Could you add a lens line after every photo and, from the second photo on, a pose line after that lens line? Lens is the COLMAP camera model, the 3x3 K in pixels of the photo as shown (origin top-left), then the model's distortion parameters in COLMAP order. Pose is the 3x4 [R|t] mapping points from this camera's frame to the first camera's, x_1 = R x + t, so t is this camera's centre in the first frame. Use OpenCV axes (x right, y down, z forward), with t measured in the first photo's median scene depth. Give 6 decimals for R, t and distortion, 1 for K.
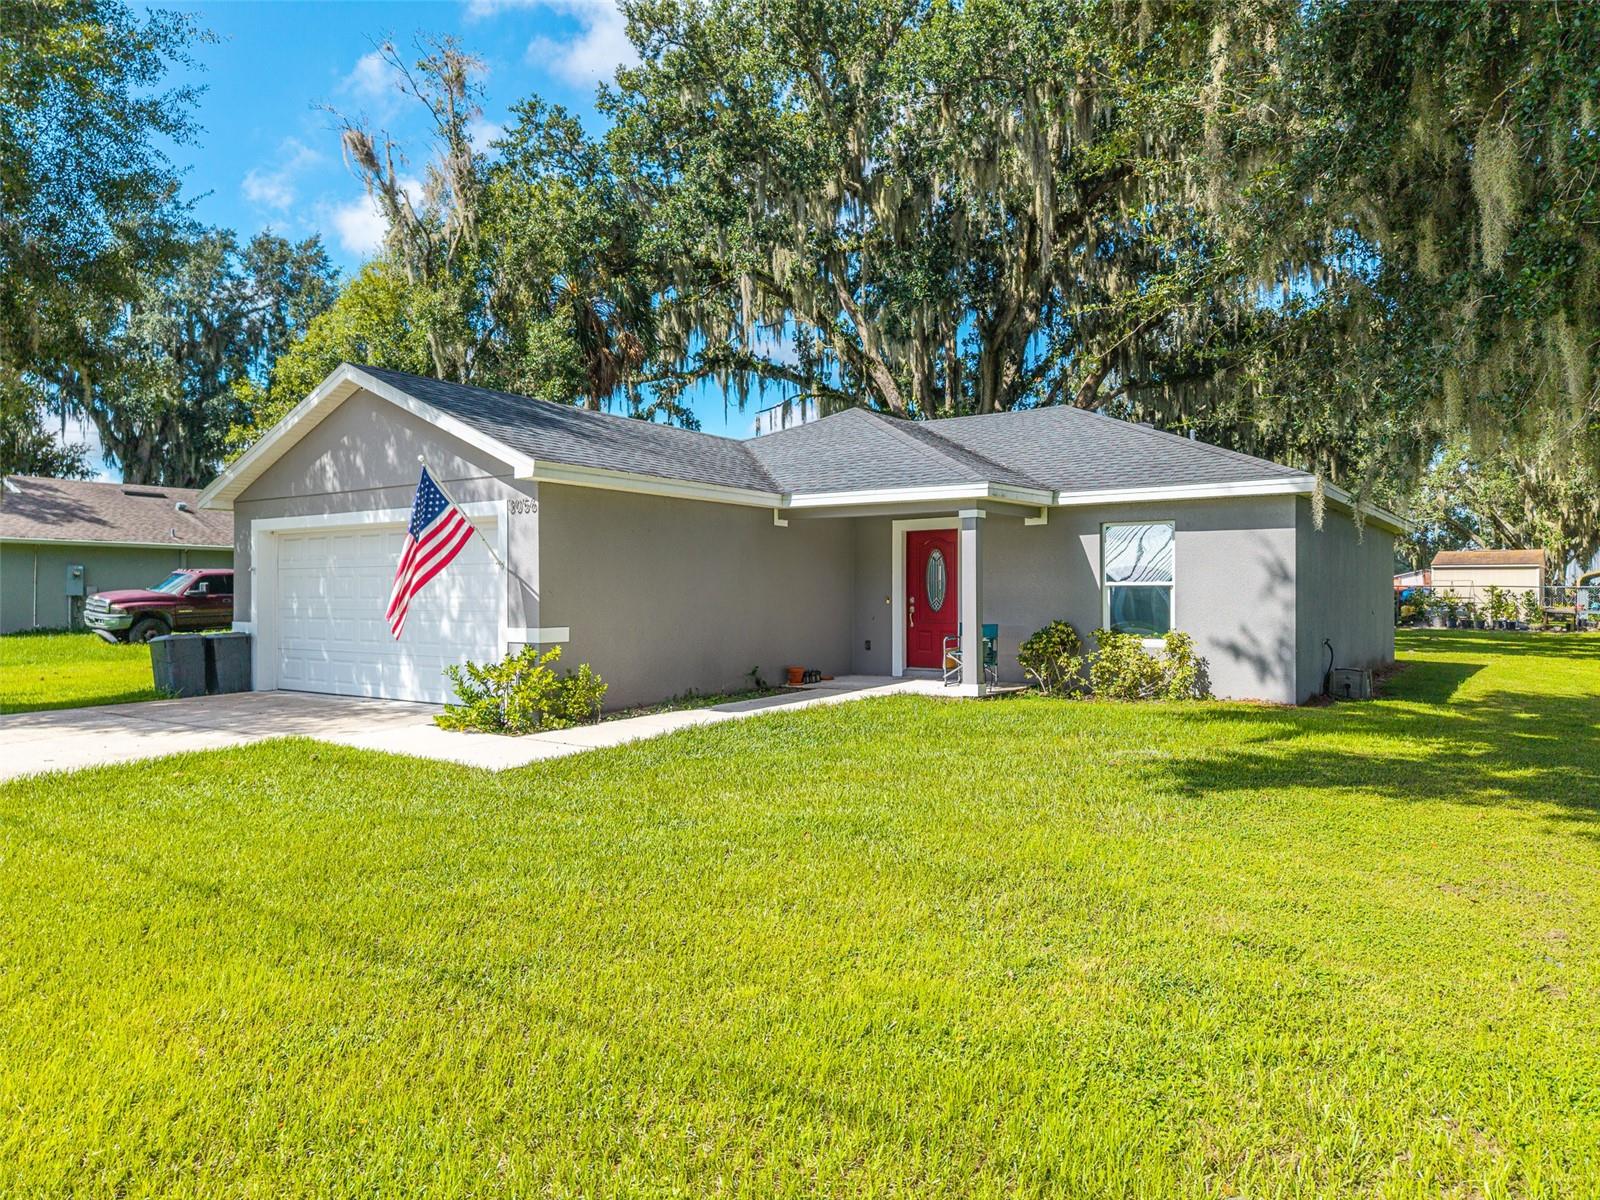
lens RADIAL K [[1062.8, 0, 793.3], [0, 1062.8, 601.2], [0, 0, 1]] dist [0.031754, -0.024153]
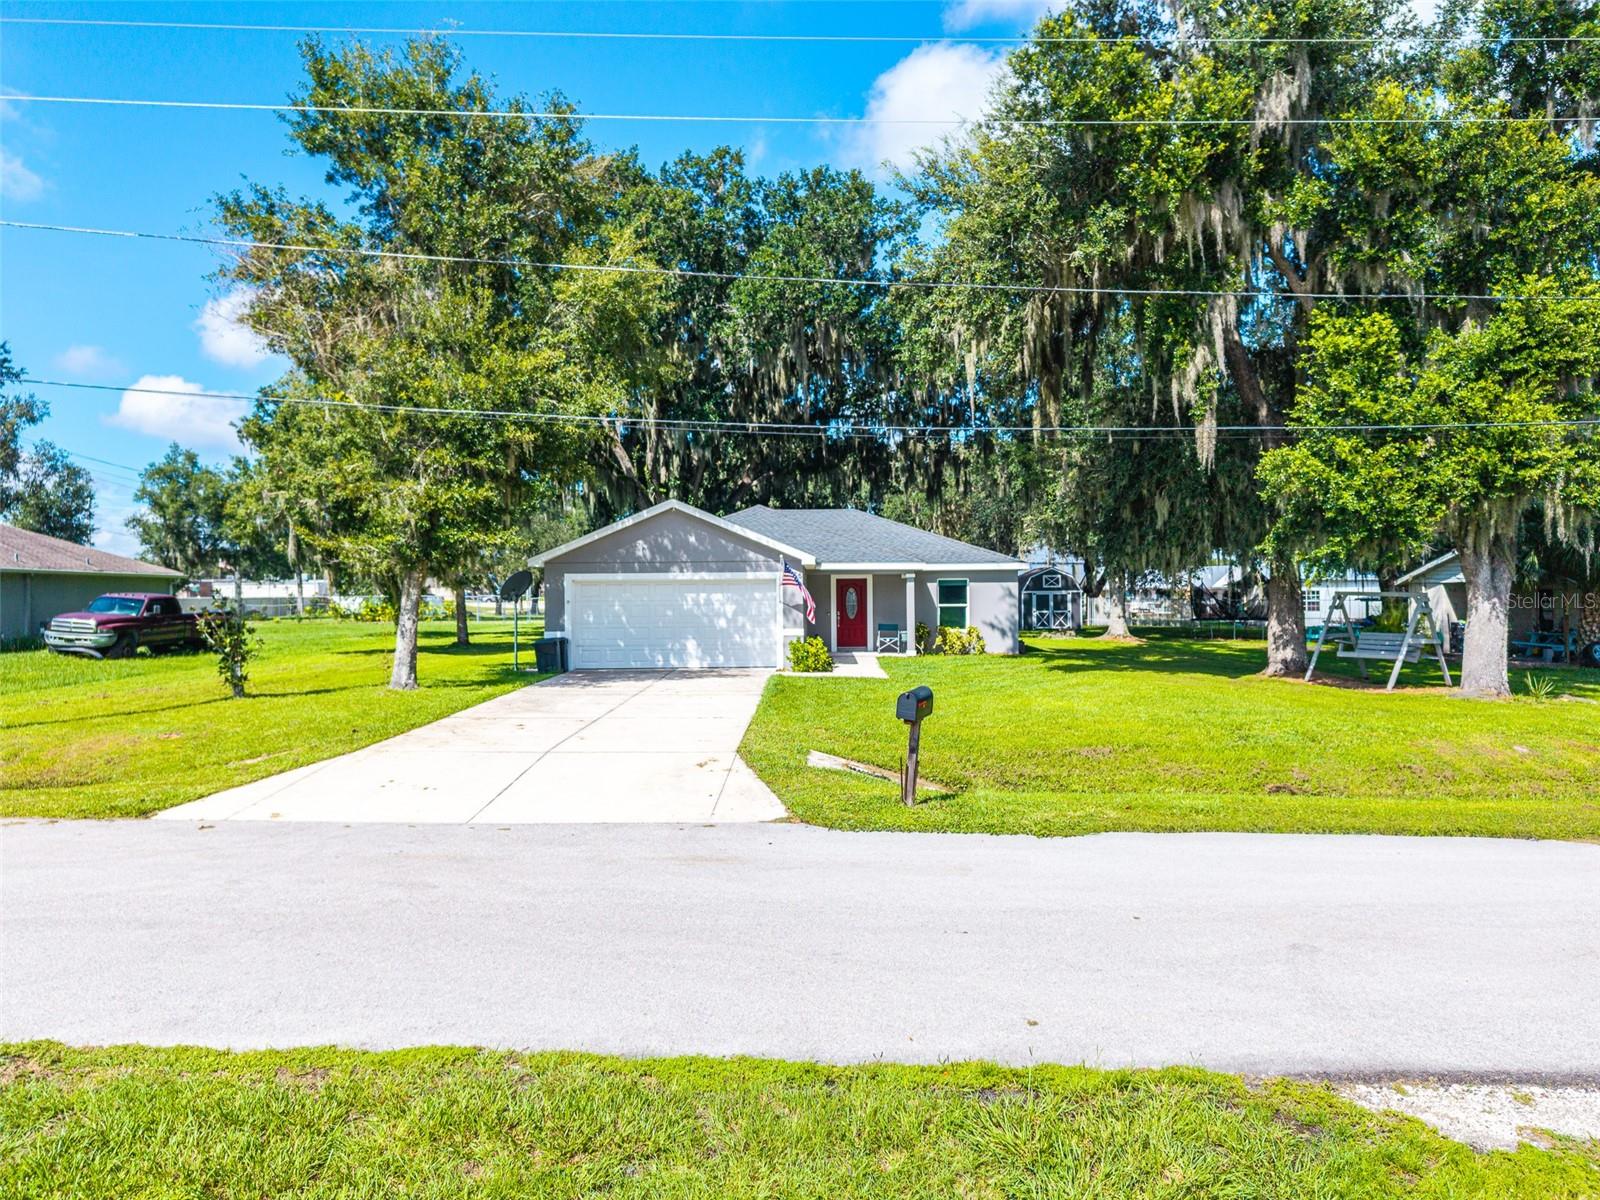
lens RADIAL K [[1062.8, 0, 796.3], [0, 1062.8, 594.3], [0, 0, 1]] dist [0.031754, -0.024153]
pose [[0.832892, -0.004585, 0.553416, -1.165391], [0.010413, 0.999918, -0.007388, -0.024383], [-0.553337, 0.011916, 0.832872, -0.677542]]
